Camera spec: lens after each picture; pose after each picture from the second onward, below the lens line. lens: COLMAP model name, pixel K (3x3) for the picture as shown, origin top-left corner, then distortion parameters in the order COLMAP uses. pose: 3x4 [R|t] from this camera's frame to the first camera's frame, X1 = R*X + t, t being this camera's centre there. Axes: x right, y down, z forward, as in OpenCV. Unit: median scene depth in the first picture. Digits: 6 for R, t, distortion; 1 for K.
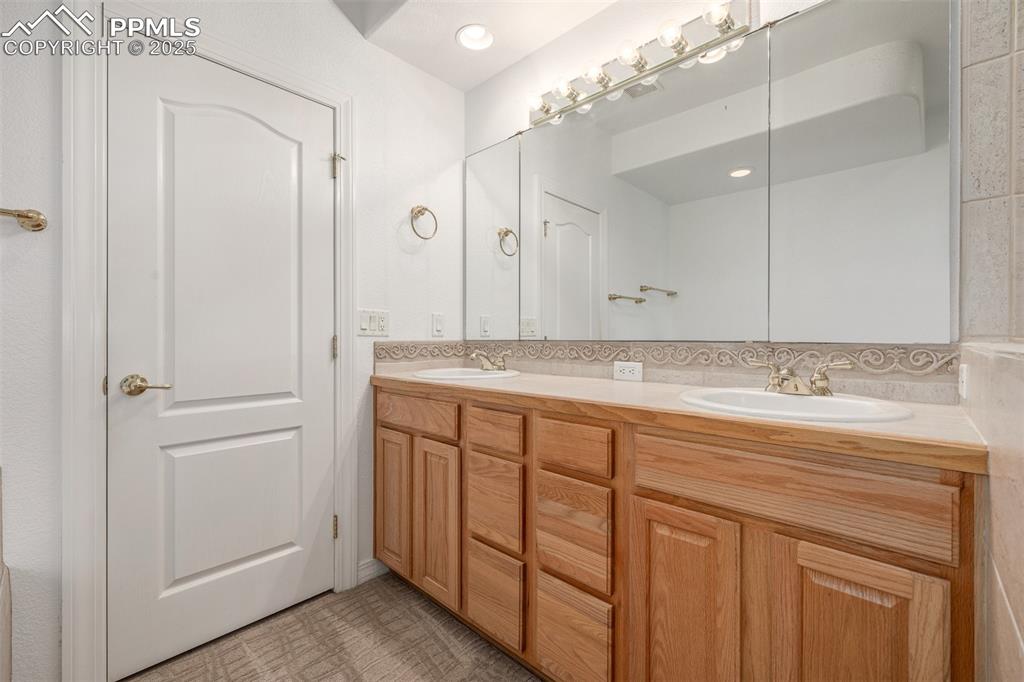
lens RADIAL K [[434.0, 0, 506.8], [0, 434.0, 337.0], [0, 0, 1]] dist [-0.001483, 0.000663]
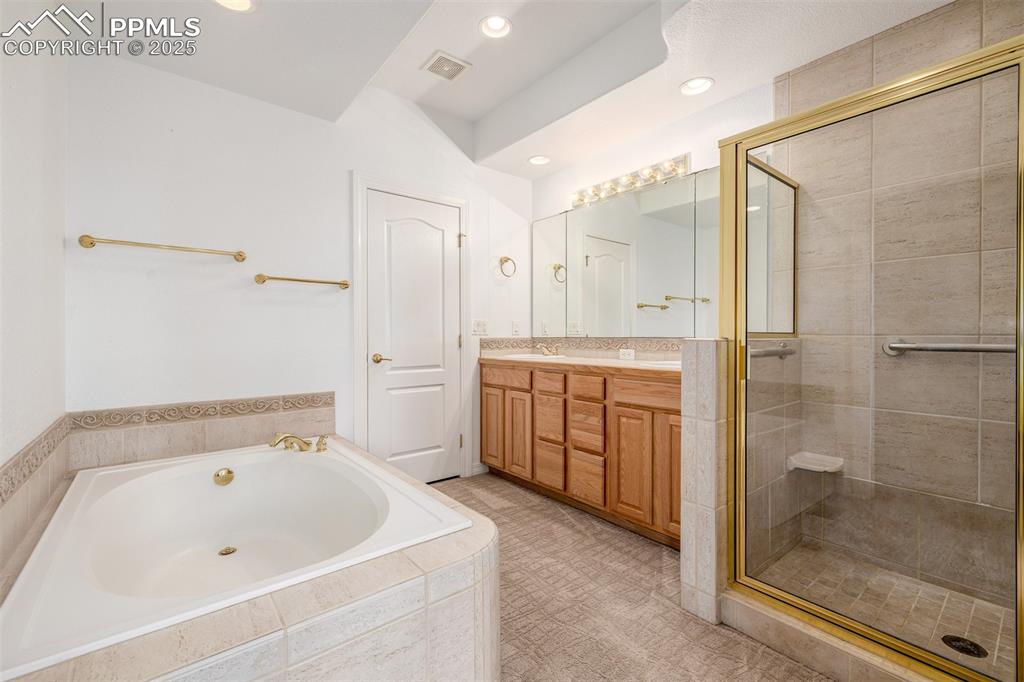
lens RADIAL K [[434.0, 0, 469.5], [0, 434.0, 333.0], [0, 0, 1]] dist [-0.001483, 0.000663]
pose [[0.975504, -0.002295, -0.219972, 0.038283], [0.001004, 0.999982, -0.005982, 0.000976], [0.219982, 0.005615, 0.975488, -0.794340]]
